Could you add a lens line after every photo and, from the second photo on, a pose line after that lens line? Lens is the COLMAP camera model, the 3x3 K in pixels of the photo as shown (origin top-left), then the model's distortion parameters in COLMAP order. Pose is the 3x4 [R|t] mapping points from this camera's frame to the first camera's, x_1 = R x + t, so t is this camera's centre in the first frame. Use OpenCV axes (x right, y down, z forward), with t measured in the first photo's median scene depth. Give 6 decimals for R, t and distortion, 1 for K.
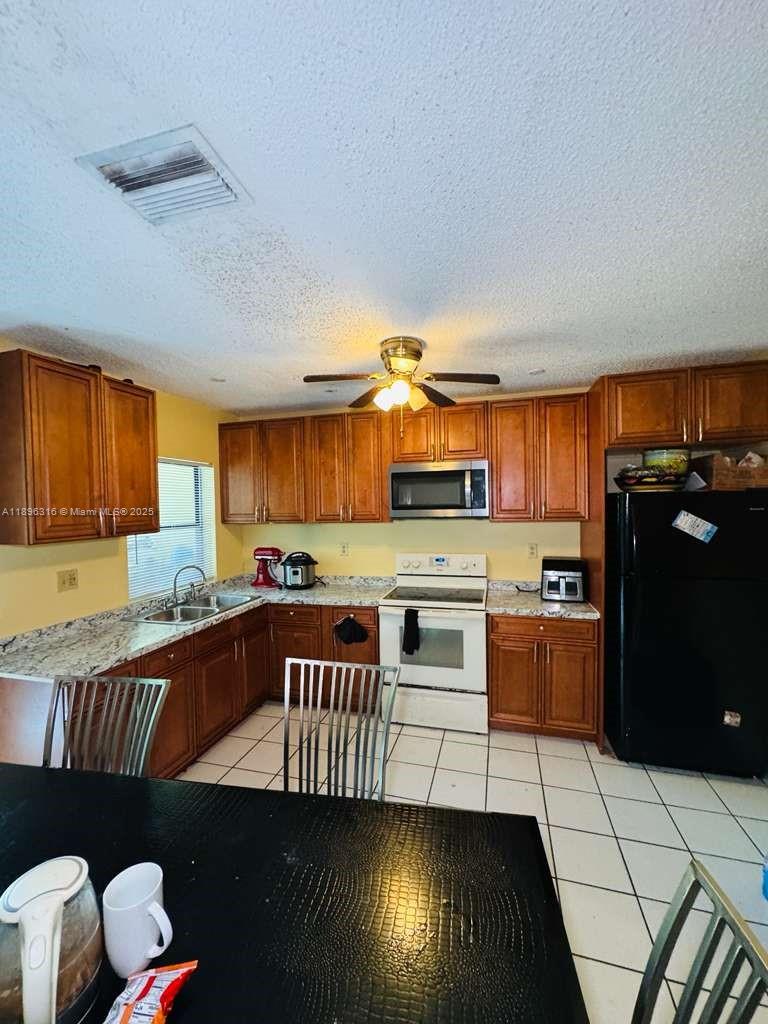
lens RADIAL K [[411.4, 0, 384.0], [0, 411.4, 512.0], [0, 0, 1]] dist [-0.005519, 0.000791]
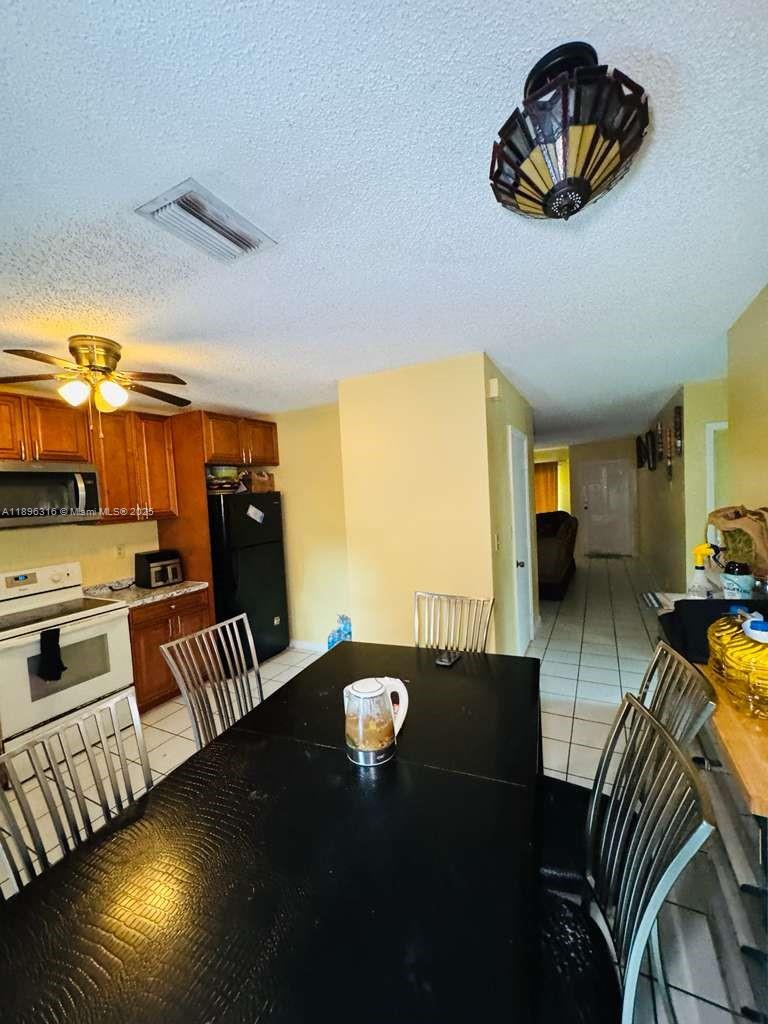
lens RADIAL K [[411.4, 0, 384.0], [0, 411.4, 512.0], [0, 0, 1]] dist [-0.005519, 0.000791]
pose [[0.206758, -0.042643, 0.977462, -0.629701], [0.070168, 0.997123, 0.028659, 0.012439], [-0.975873, 0.062661, 0.209155, 0.115019]]
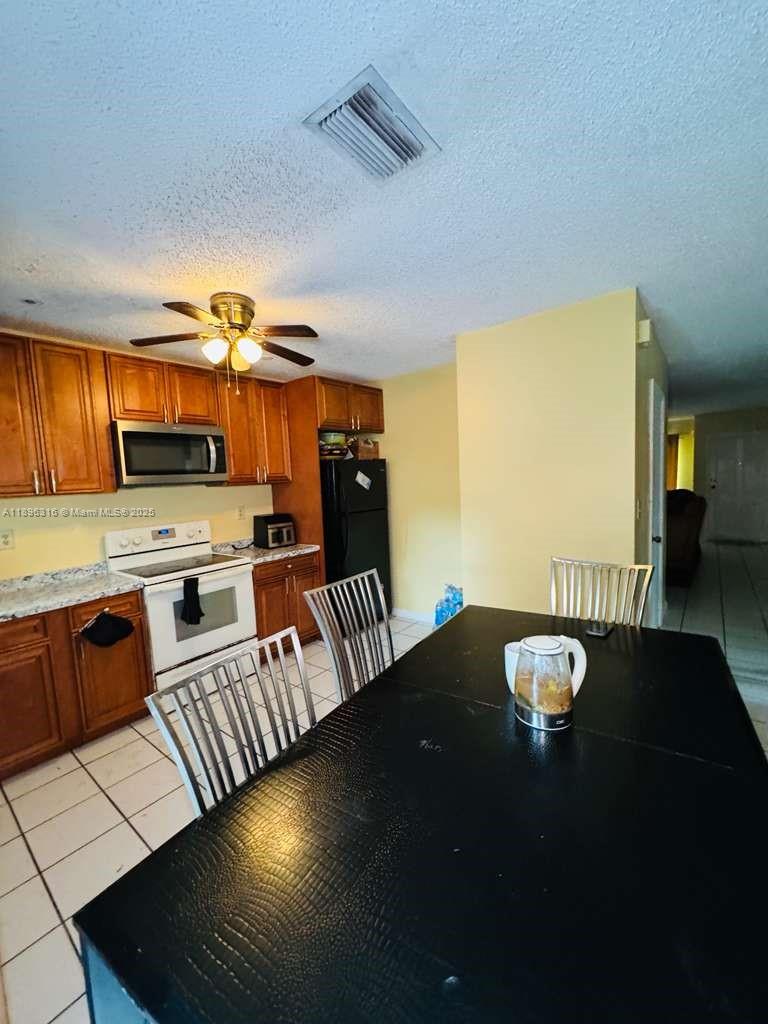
lens RADIAL K [[411.4, 0, 384.0], [0, 411.4, 512.0], [0, 0, 1]] dist [-0.005519, 0.000791]
pose [[0.389681, -0.079193, 0.917539, -0.619179], [0.058470, 0.996413, 0.061168, 0.053616], [-0.919092, 0.029812, 0.392914, 0.219942]]
